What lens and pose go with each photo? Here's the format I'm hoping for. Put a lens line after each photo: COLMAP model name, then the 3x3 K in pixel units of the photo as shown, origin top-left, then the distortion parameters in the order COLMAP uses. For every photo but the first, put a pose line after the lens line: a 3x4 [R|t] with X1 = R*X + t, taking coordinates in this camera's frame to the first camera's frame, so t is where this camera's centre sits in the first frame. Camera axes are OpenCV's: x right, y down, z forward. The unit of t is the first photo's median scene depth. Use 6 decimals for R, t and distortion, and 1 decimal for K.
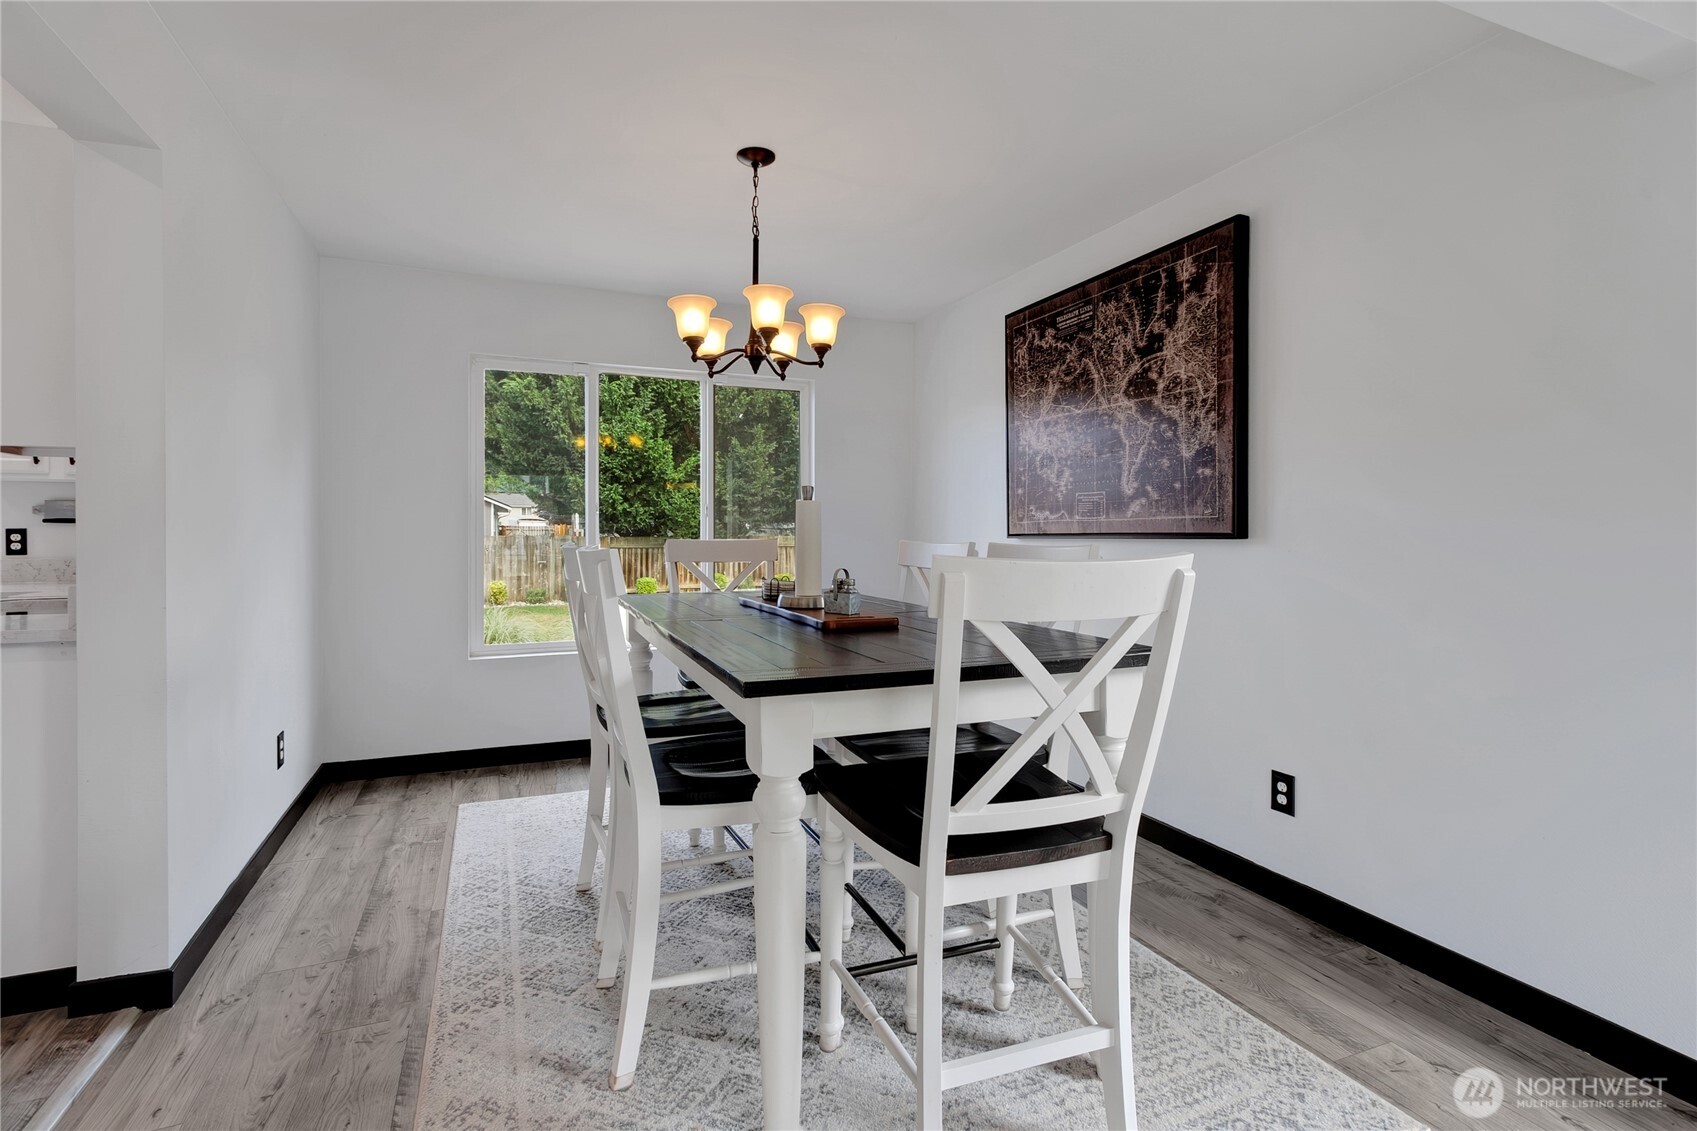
lens RADIAL K [[799.7, 0, 858.8], [0, 799.7, 541.8], [0, 0, 1]] dist [-0.001066, -0.000448]
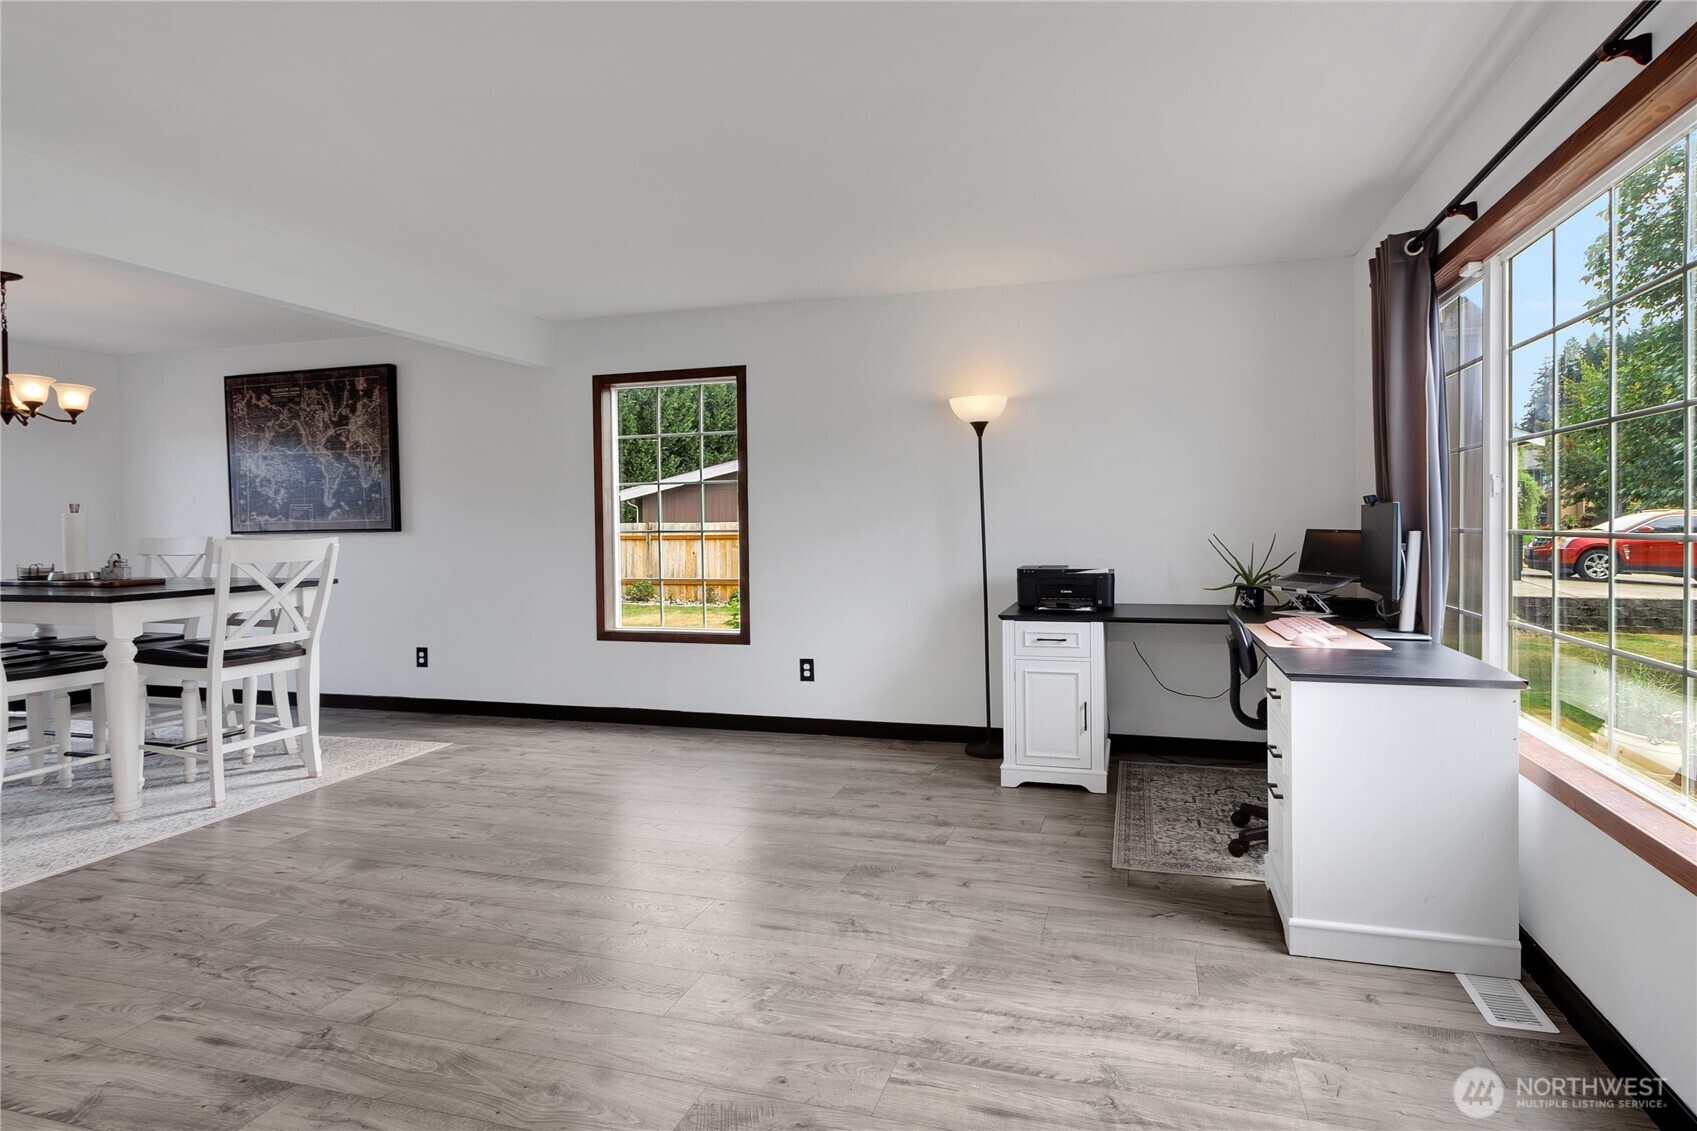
lens RADIAL K [[816.5, 0, 948.7], [0, 816.5, 533.0], [0, 0, 1]] dist [0.003028, 0.000320]
pose [[0.593964, -0.022778, 0.804169, -0.279873], [0.024425, 0.999649, 0.010274, 0.010594], [-0.804121, 0.013540, 0.594311, -1.095826]]
